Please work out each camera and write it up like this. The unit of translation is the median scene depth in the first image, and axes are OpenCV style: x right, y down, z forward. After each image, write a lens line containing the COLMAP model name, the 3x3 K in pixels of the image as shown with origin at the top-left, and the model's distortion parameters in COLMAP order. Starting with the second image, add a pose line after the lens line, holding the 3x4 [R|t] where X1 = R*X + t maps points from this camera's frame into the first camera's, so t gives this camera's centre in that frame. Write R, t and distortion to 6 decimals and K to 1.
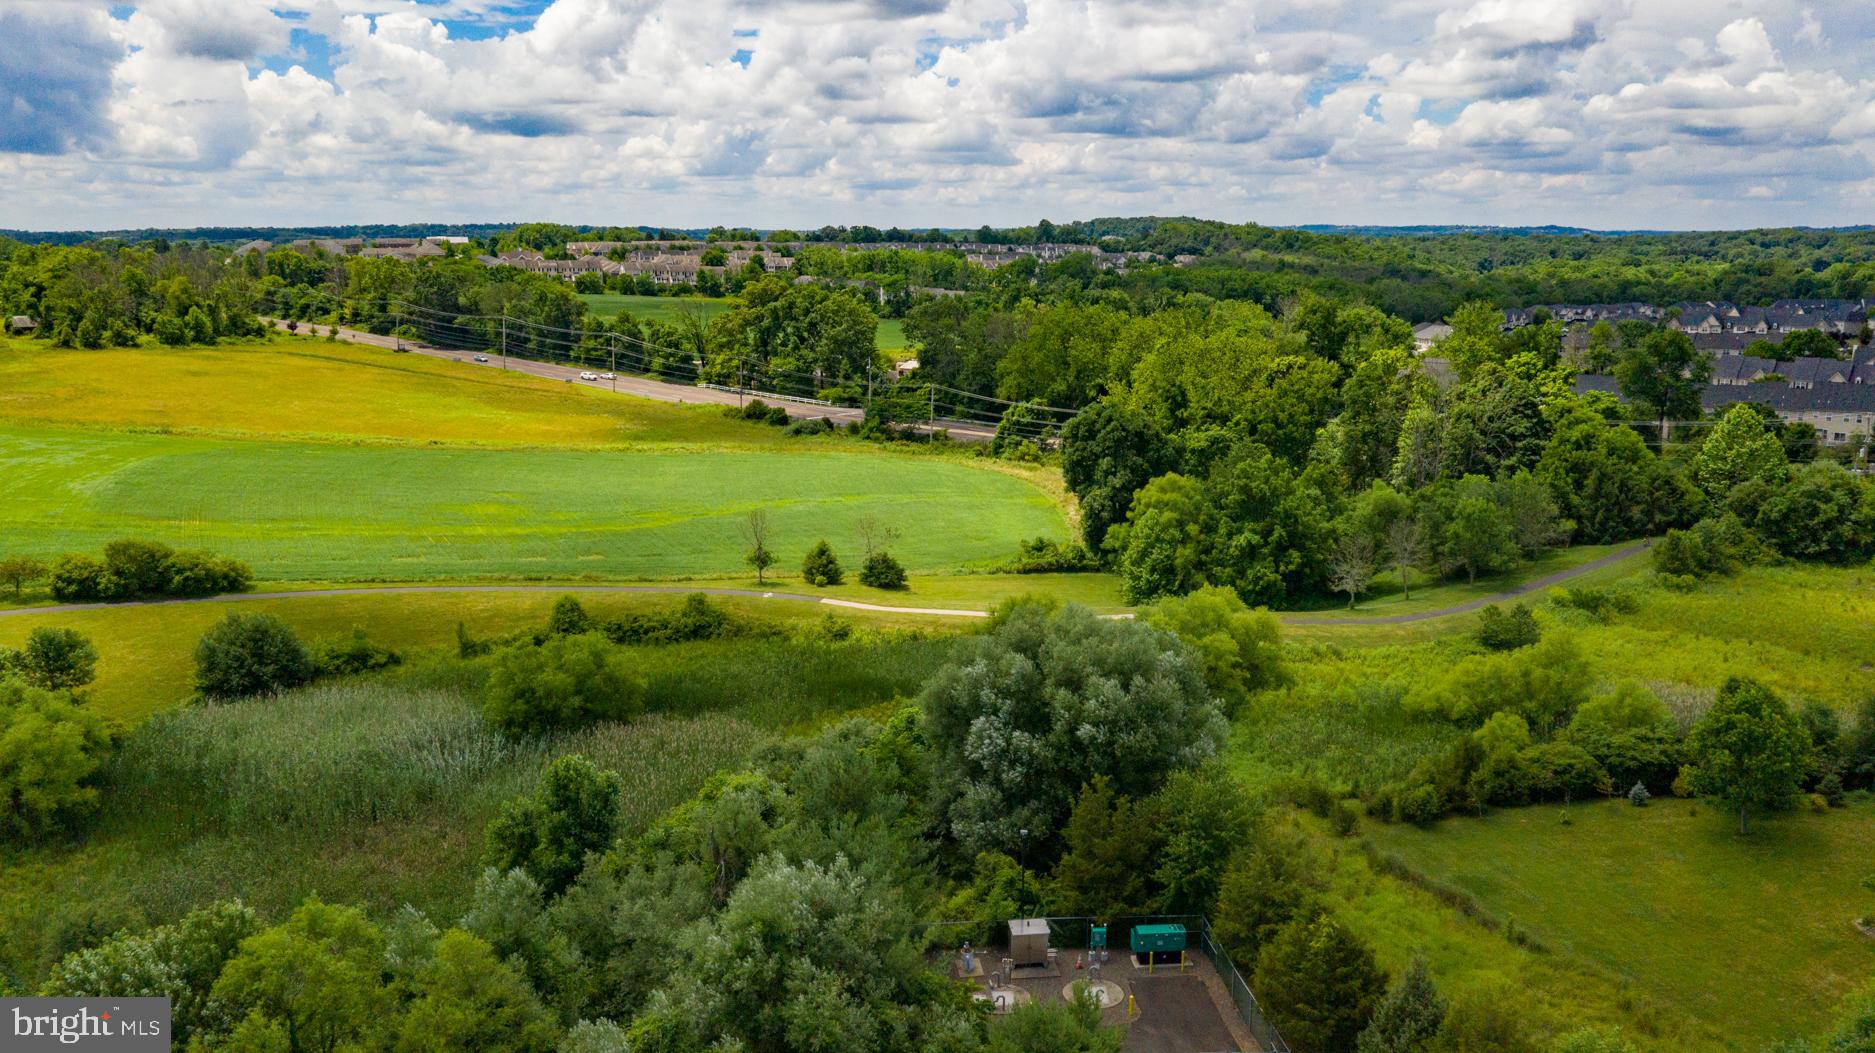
lens RADIAL K [[1506.1, 0, 937.4], [0, 1506.1, 535.4], [0, 0, 1]] dist [-0.005474, 0.005361]
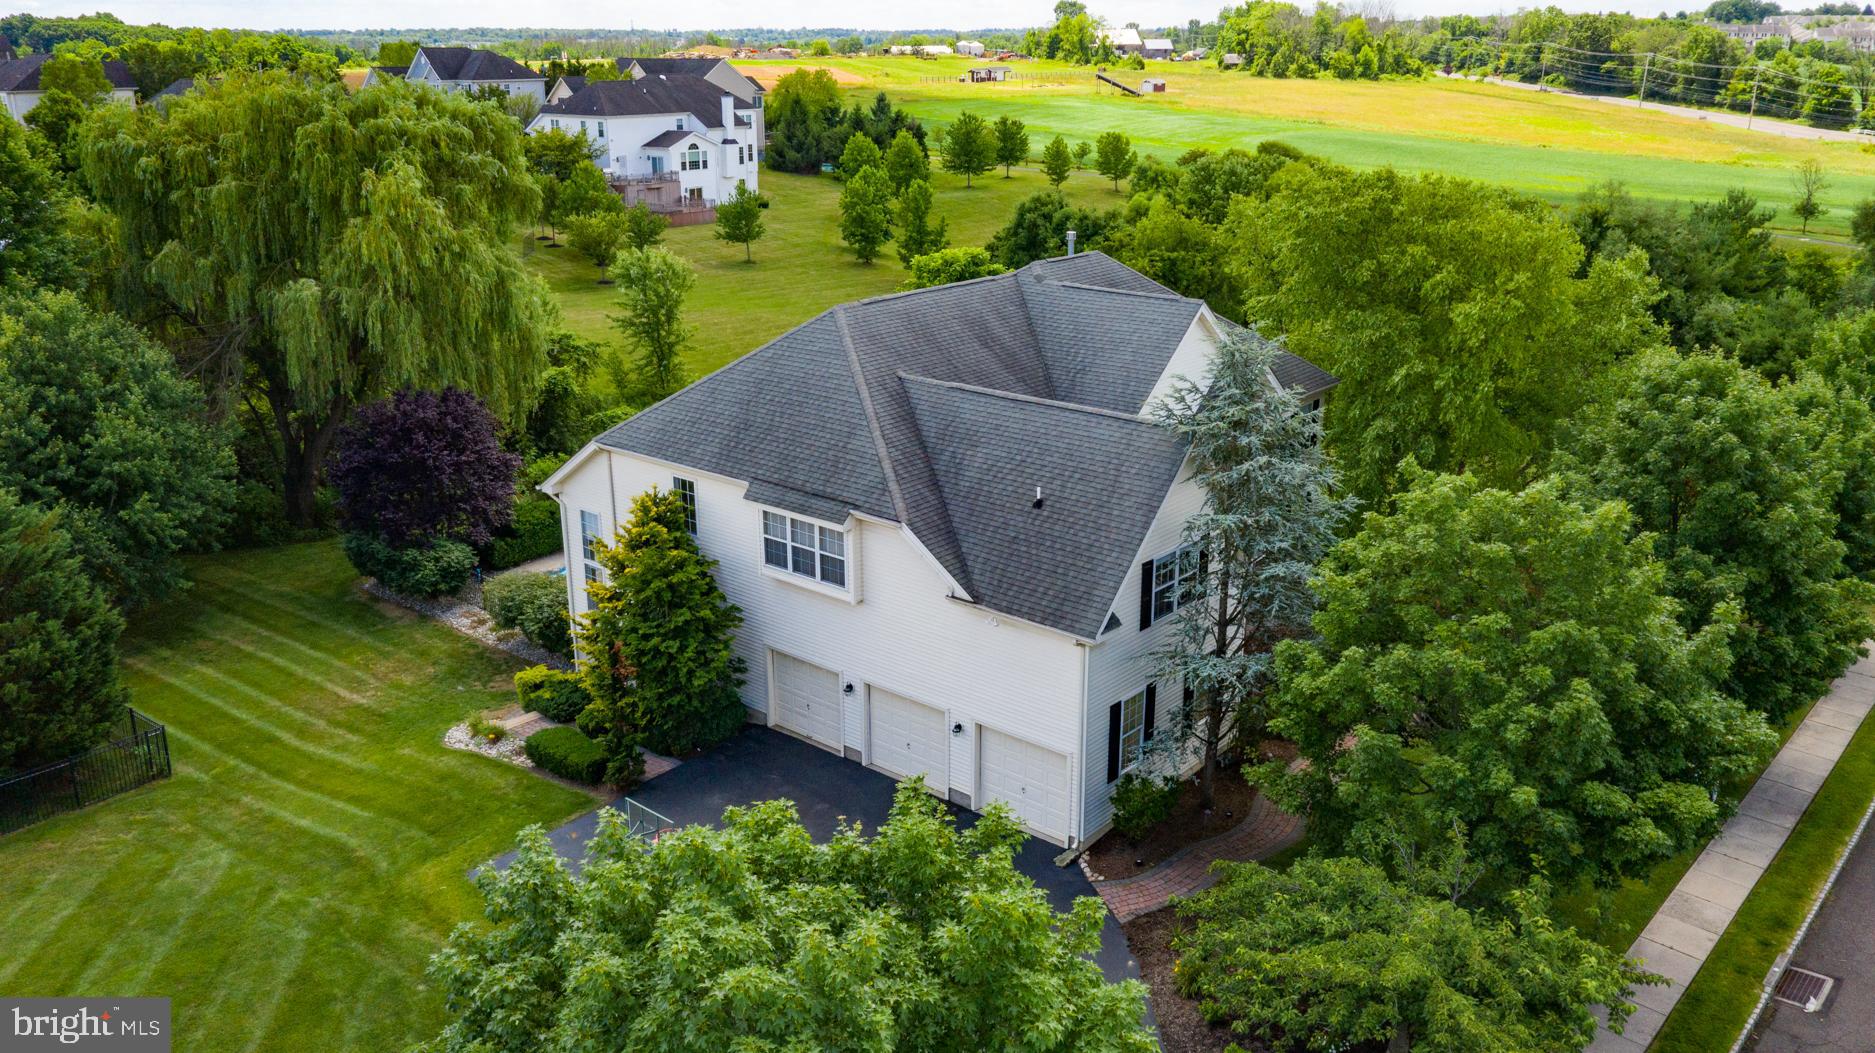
lens RADIAL K [[1506.1, 0, 942.5], [0, 1506.1, 529.8], [0, 0, 1]] dist [-0.005474, 0.005361]
pose [[0.747583, 0.208142, -0.630712, 0.055647], [-0.129587, 0.977086, 0.168850, 0.053480], [0.651404, -0.044497, 0.757425, -0.077793]]
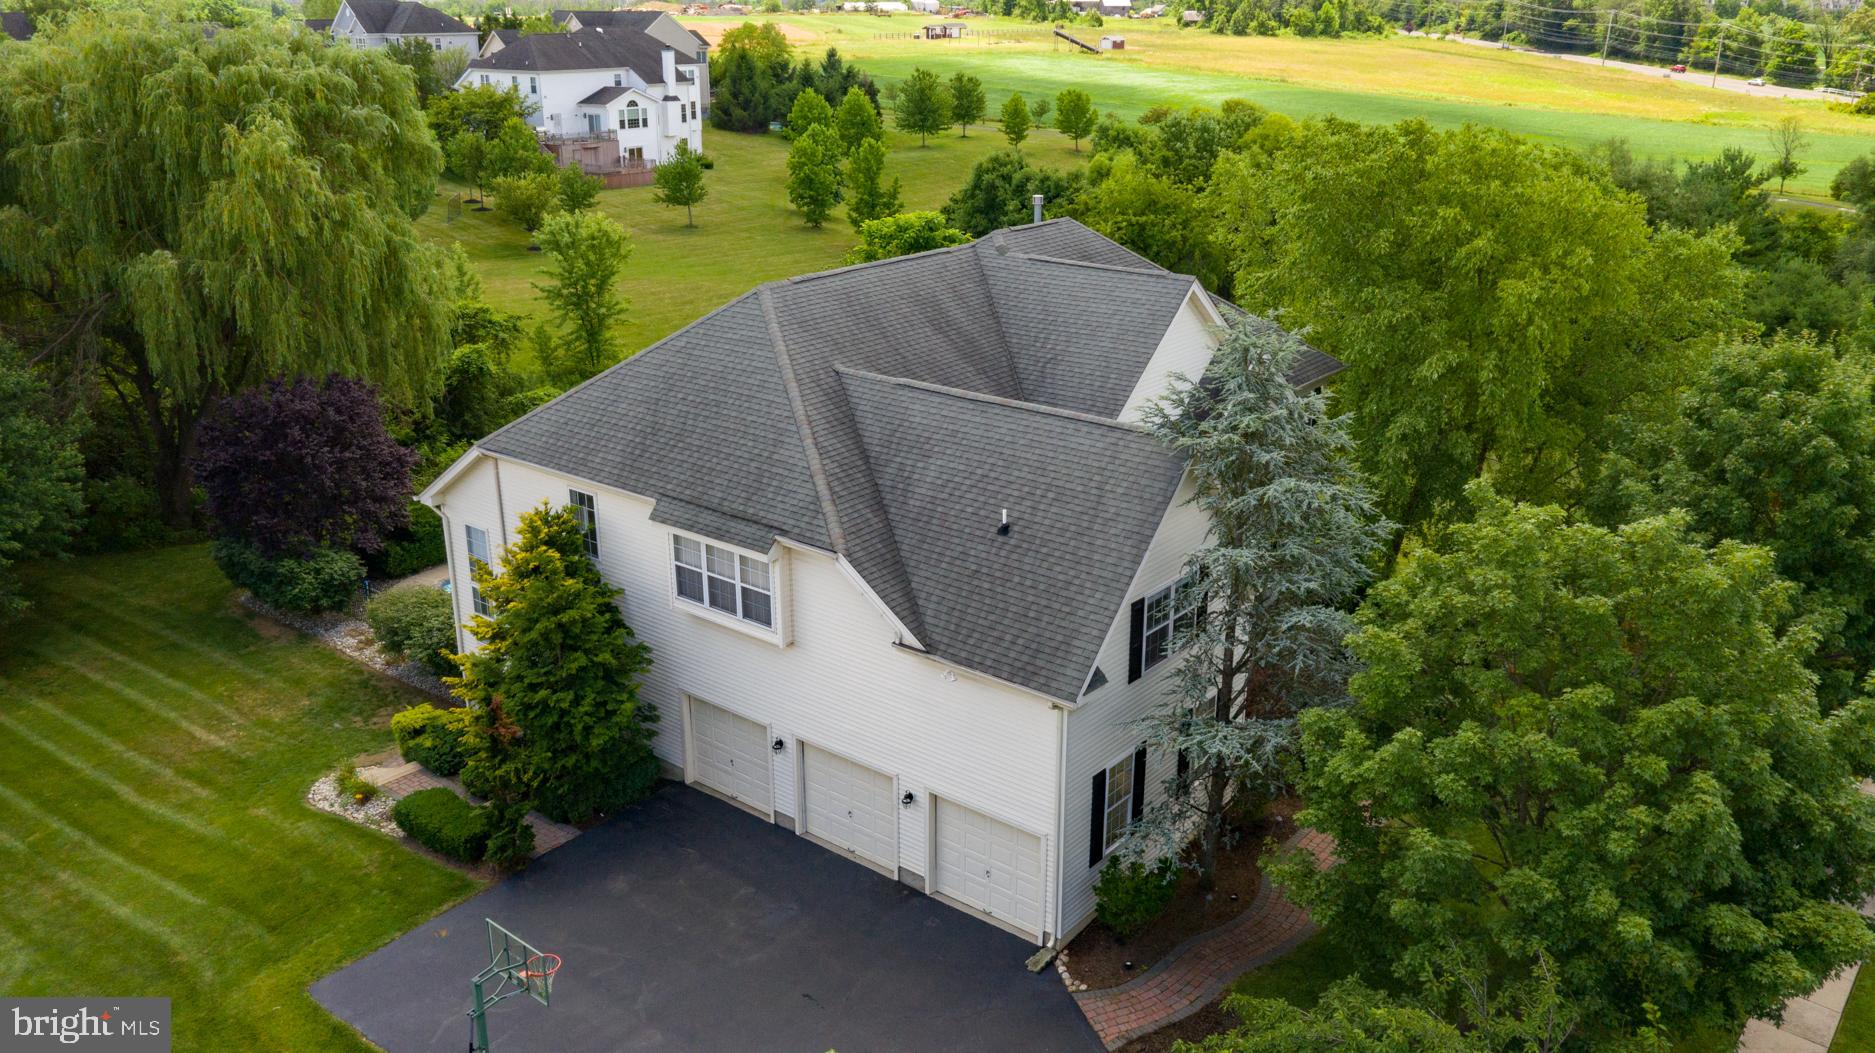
lens RADIAL K [[1506.1, 0, 933.3], [0, 1506.1, 530.6], [0, 0, 1]] dist [-0.005474, 0.005361]
pose [[0.762250, 0.219007, -0.609107, 0.046737], [-0.127306, 0.973366, 0.190663, 0.052929], [0.634641, -0.067790, 0.769829, -0.066816]]
